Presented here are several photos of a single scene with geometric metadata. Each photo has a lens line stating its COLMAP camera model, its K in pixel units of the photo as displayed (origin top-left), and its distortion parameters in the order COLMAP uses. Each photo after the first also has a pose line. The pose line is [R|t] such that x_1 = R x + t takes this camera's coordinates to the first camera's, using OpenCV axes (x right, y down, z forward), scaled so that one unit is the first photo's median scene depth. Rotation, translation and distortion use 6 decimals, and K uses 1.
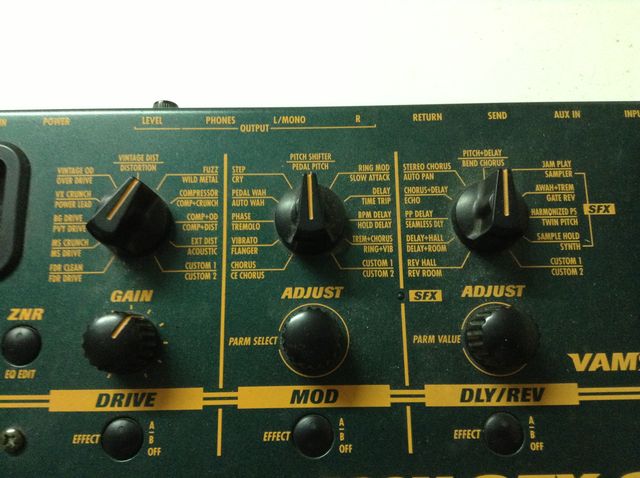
lens RADIAL K [[602.5, 0, 322.8], [0, 602.5, 243.0], [0, 0, 1]] dist [0.030414, 0.000000]
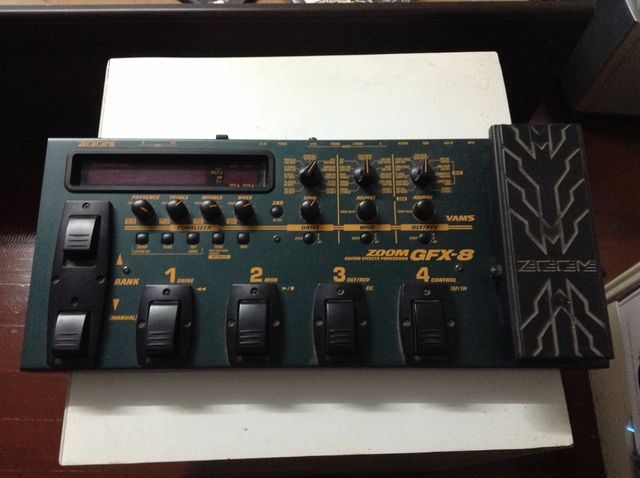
lens RADIAL K [[602.5, 0, 316.7], [0, 602.5, 235.5], [0, 0, 1]] dist [0.030414, 0.000000]
pose [[0.999818, 0.009391, -0.016624, -0.220470], [-0.010408, 0.998011, -0.062182, 0.475954], [0.016007, 0.062344, 0.997926, -2.137306]]
